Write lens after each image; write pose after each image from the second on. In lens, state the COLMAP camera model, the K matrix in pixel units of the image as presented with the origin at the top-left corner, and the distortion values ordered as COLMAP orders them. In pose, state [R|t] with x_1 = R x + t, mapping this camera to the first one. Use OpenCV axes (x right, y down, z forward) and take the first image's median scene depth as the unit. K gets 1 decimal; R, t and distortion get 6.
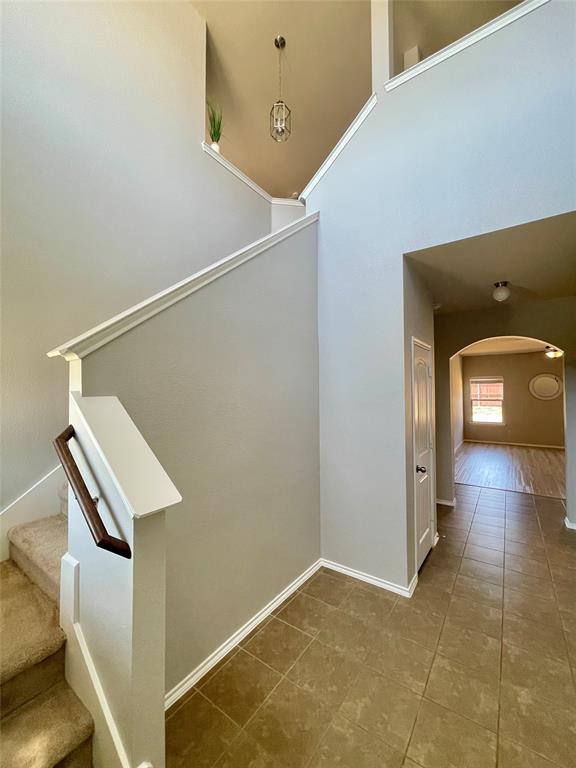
lens RADIAL K [[310.8, 0, 292.0], [0, 310.8, 386.3], [0, 0, 1]] dist [0.000312, -0.000107]
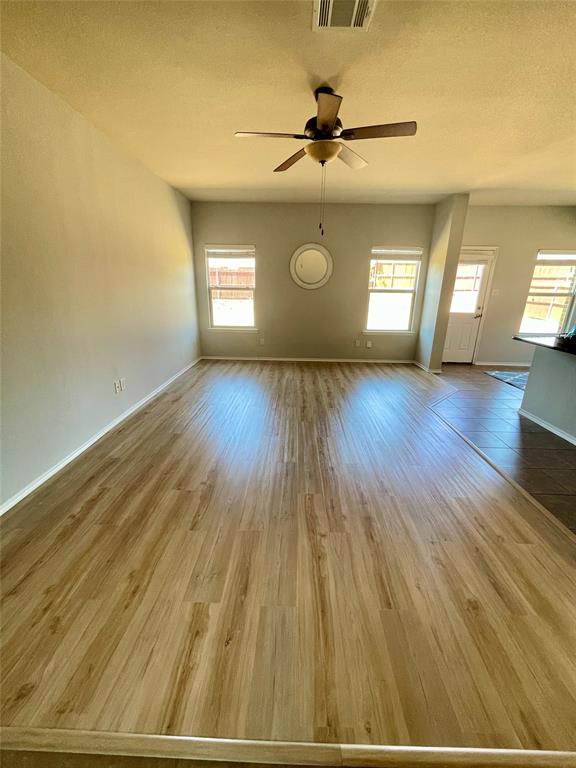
lens RADIAL K [[310.8, 0, 289.0], [0, 310.8, 382.6], [0, 0, 1]] dist [0.000312, -0.000107]
pose [[0.831370, -0.148368, 0.535546, 0.396169], [-0.032681, 0.948980, 0.313639, 0.026772], [-0.554757, -0.278253, 0.784105, 0.453539]]
